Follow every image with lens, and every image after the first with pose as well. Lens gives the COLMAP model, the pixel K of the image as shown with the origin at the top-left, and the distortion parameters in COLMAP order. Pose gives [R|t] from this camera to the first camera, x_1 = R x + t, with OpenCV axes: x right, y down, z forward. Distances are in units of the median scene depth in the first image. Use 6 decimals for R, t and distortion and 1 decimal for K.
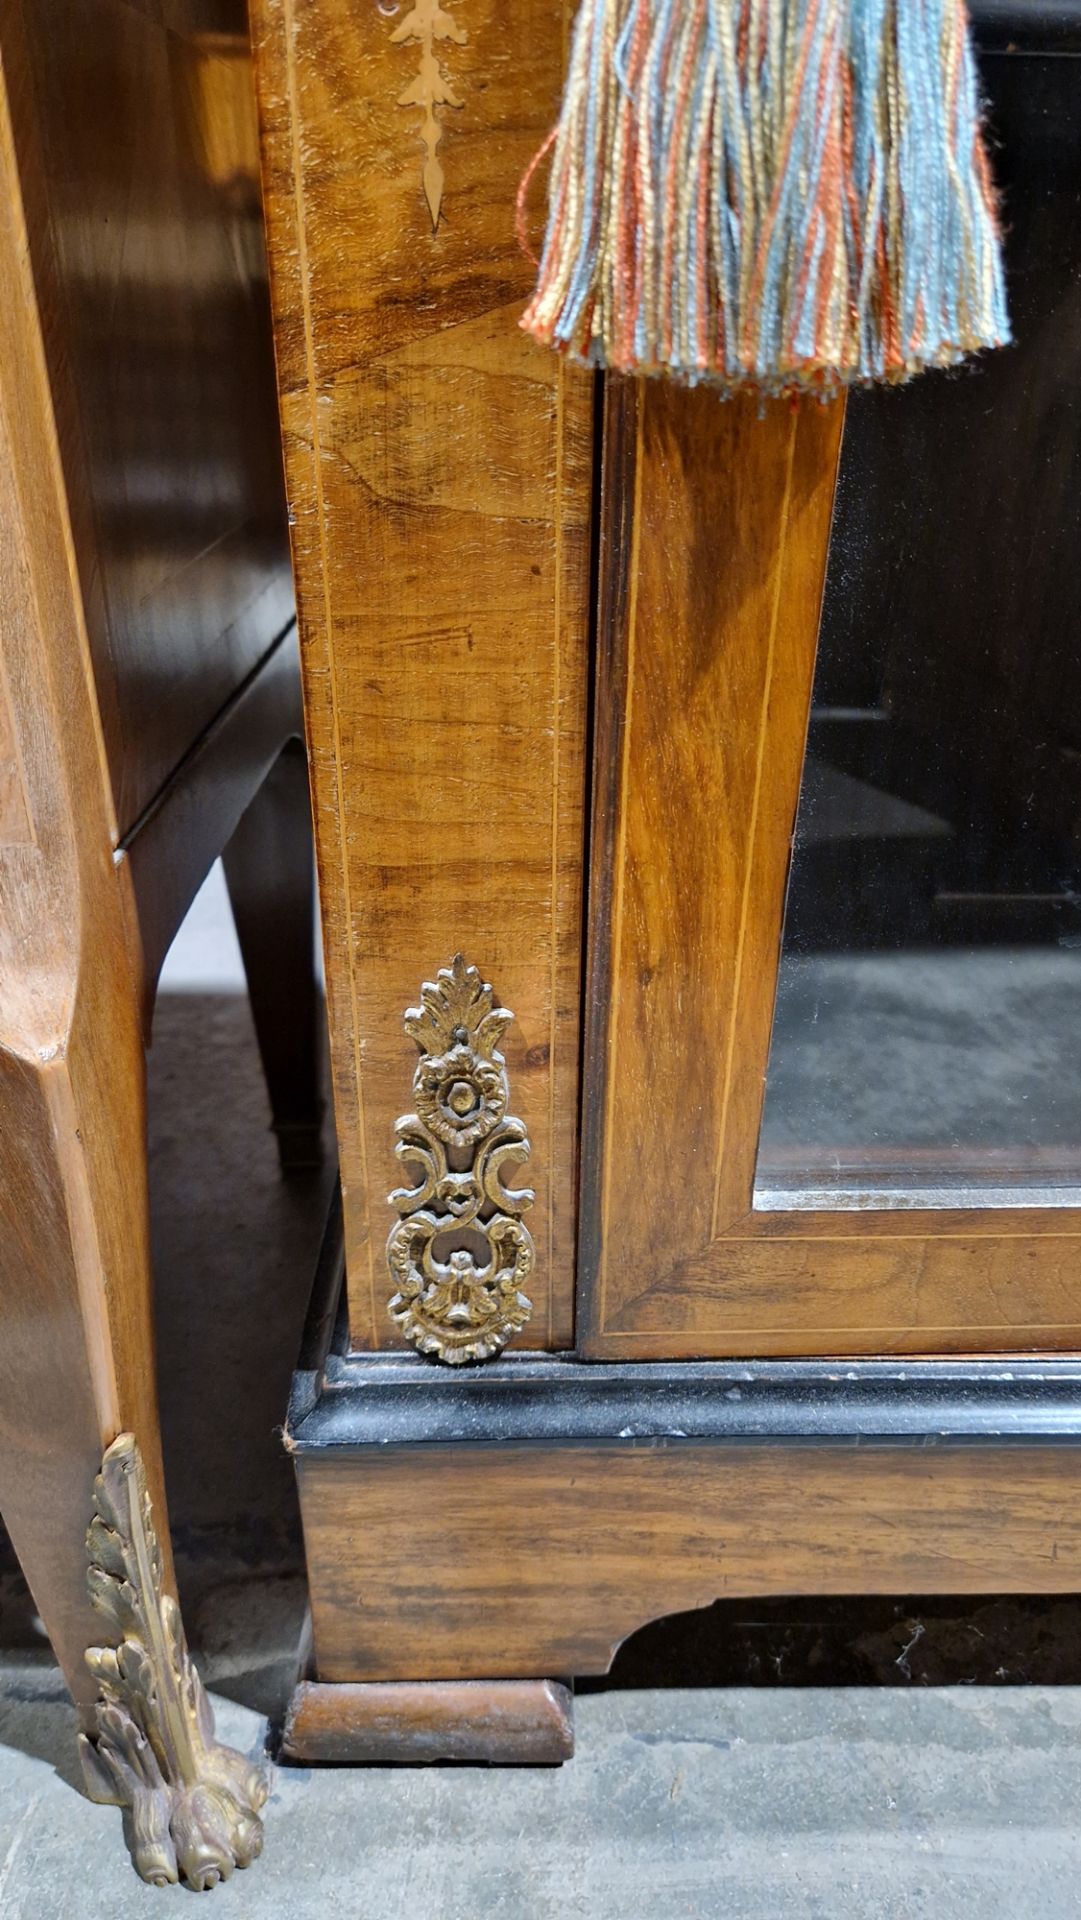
lens RADIAL K [[1253.7, 0, 549.8], [0, 1253.7, 959.8], [0, 0, 1]] dist [0.033773, -0.039644]
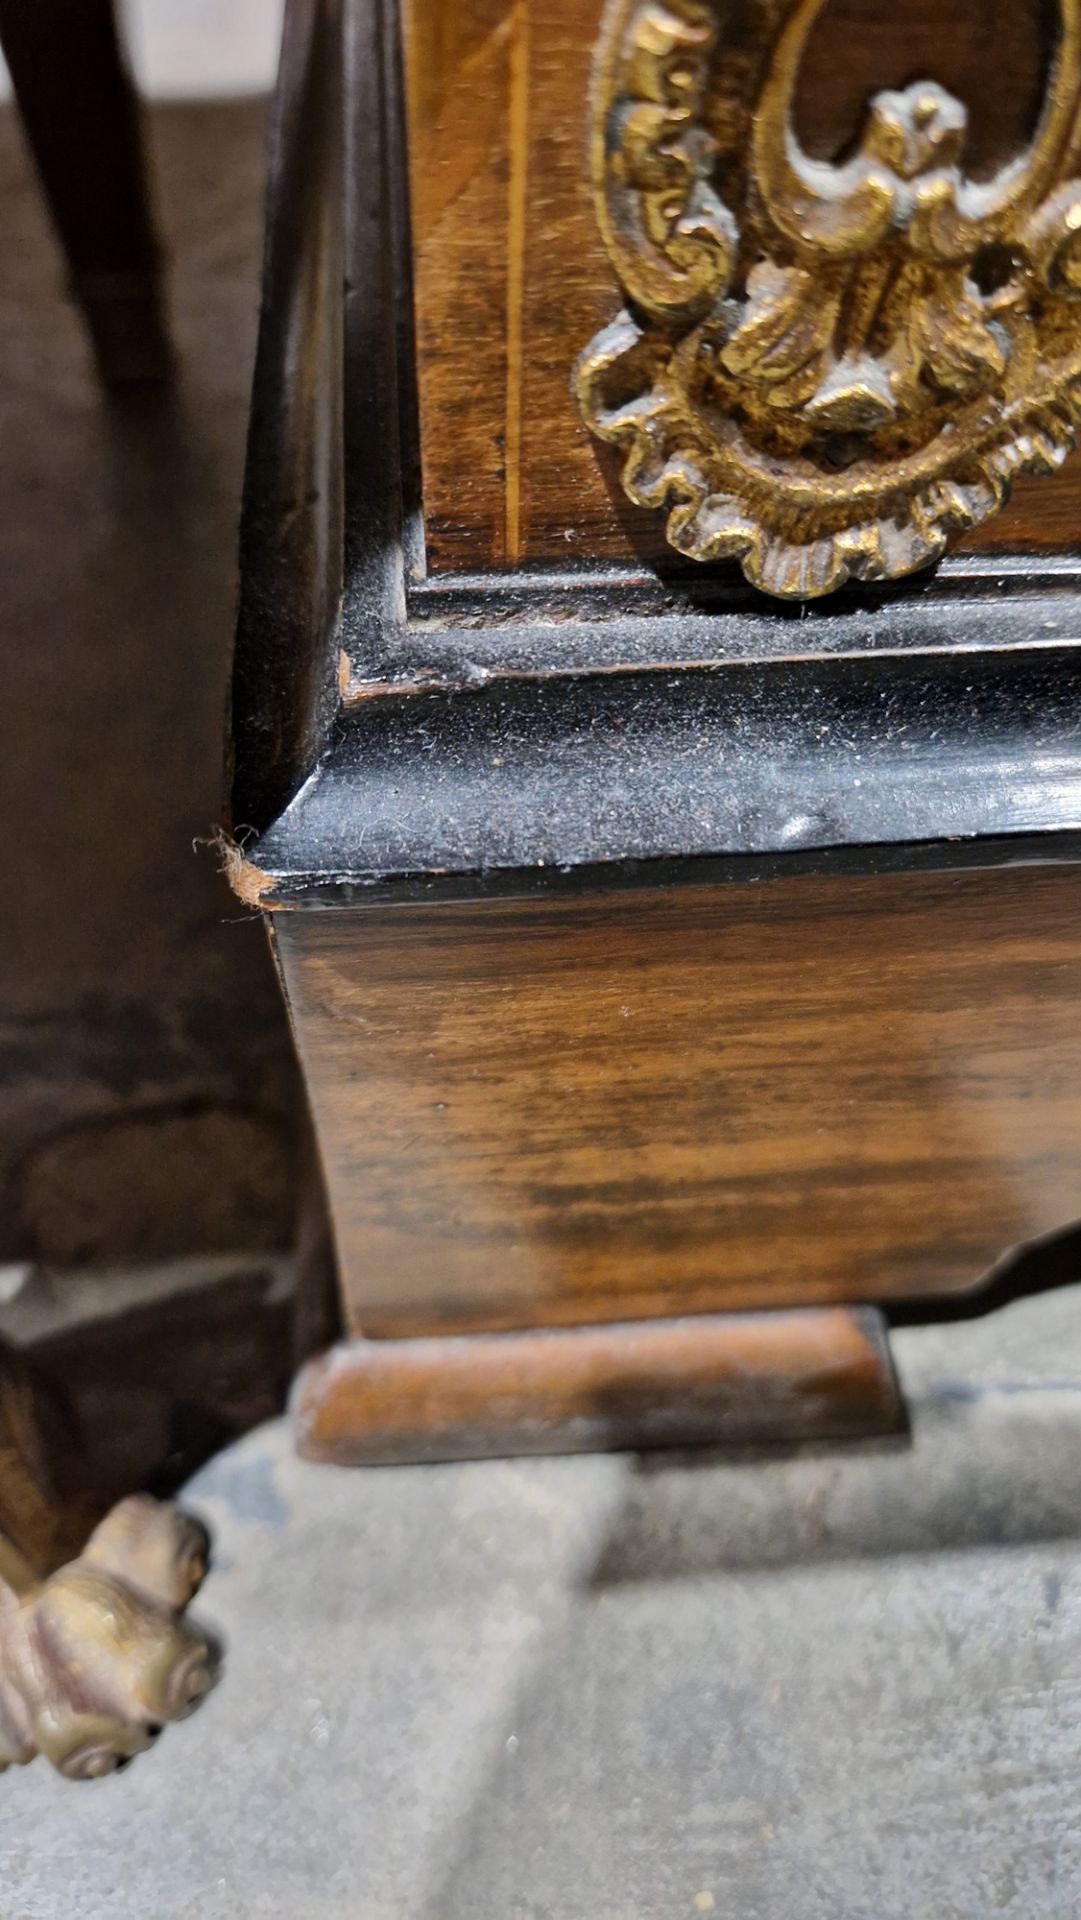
lens RADIAL K [[1479.5, 0, 540.5], [0, 1479.5, 960.0], [0, 0, 1]] dist [-0.033662, -0.005032]
pose [[0.998407, -0.044836, 0.034252, -0.147488], [0.024912, 0.894987, 0.445396, 0.242177], [-0.050625, -0.443833, 0.894678, 0.662088]]
